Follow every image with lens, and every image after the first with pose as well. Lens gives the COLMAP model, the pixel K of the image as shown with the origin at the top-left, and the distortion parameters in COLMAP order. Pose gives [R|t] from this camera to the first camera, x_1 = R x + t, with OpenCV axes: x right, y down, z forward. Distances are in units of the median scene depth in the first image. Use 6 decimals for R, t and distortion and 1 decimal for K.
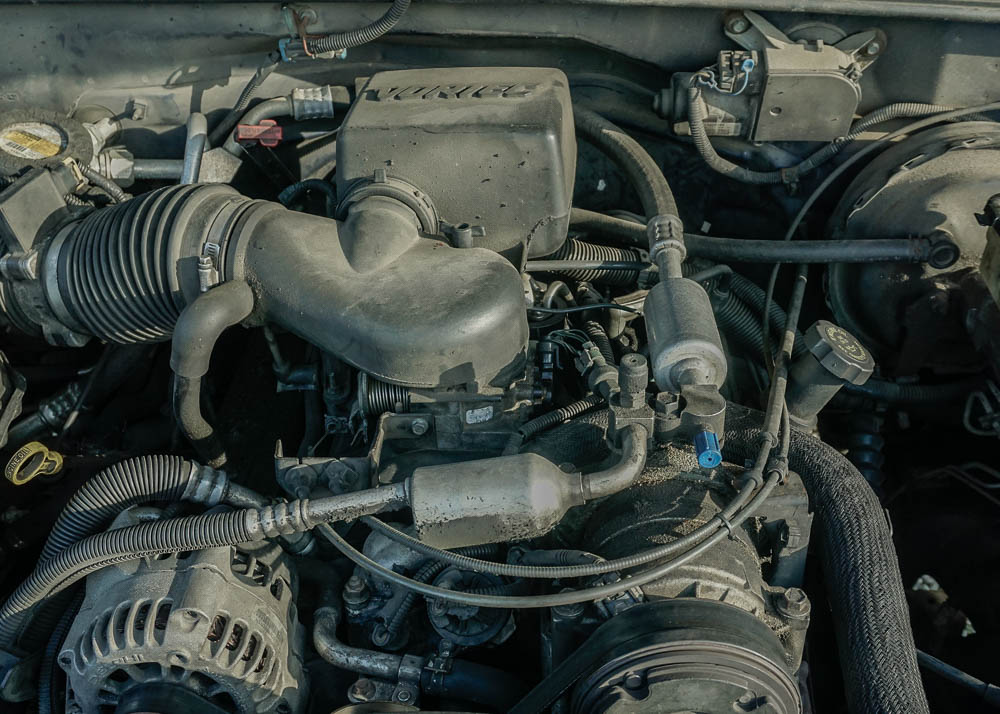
lens RADIAL K [[1116.3, 0, 541.5], [0, 1116.3, 376.0], [0, 0, 1]] dist [-0.006466, 0.014940]
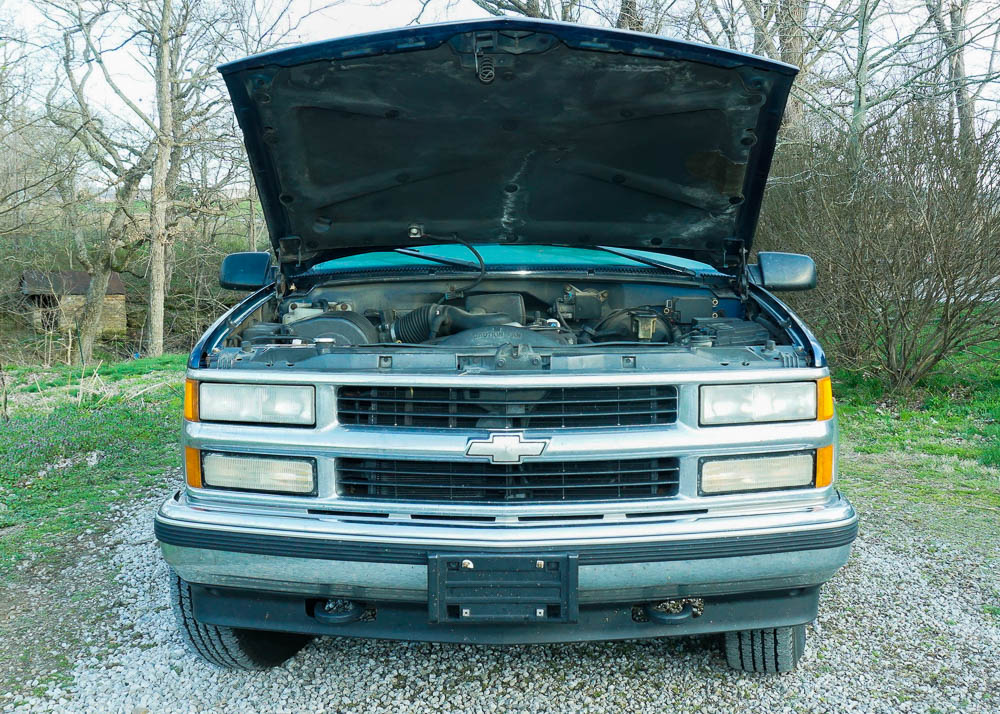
lens RADIAL K [[1058.3, 0, 526.9], [0, 1058.3, 292.1], [0, 0, 1]] dist [-0.005329, -0.009704]
pose [[0.999717, -0.011838, 0.020656, -0.037328], [0.021843, 0.801184, -0.598019, 1.910472], [-0.009469, 0.598300, 0.801216, -1.931043]]
